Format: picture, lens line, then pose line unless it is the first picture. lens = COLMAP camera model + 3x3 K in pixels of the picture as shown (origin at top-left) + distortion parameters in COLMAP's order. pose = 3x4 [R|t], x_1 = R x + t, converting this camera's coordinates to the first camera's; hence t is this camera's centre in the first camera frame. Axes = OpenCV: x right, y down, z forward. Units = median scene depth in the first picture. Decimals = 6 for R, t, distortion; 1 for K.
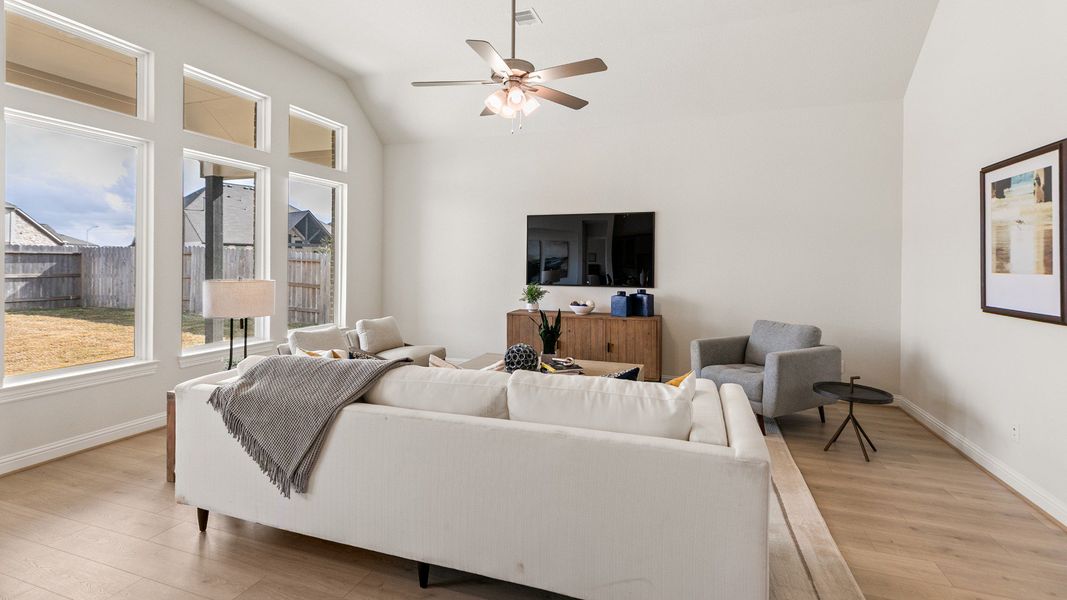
lens RADIAL K [[484.0, 0, 532.1], [0, 484.0, 270.4], [0, 0, 1]] dist [-0.000198, -0.000099]
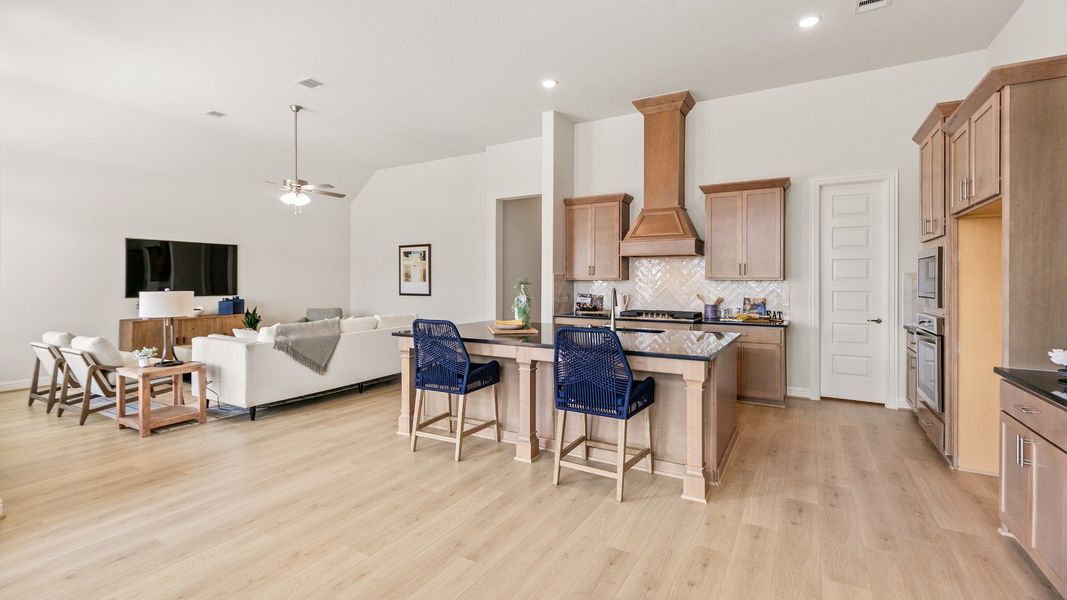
lens RADIAL K [[472.5, 0, 535.5], [0, 472.5, 278.8], [0, 0, 1]] dist [0.000544, 0.000037]
pose [[0.193037, -0.006514, 0.981170, -1.727554], [0.013385, 0.999902, 0.004005, -0.013581], [-0.981100, 0.012360, 0.193105, -0.351179]]
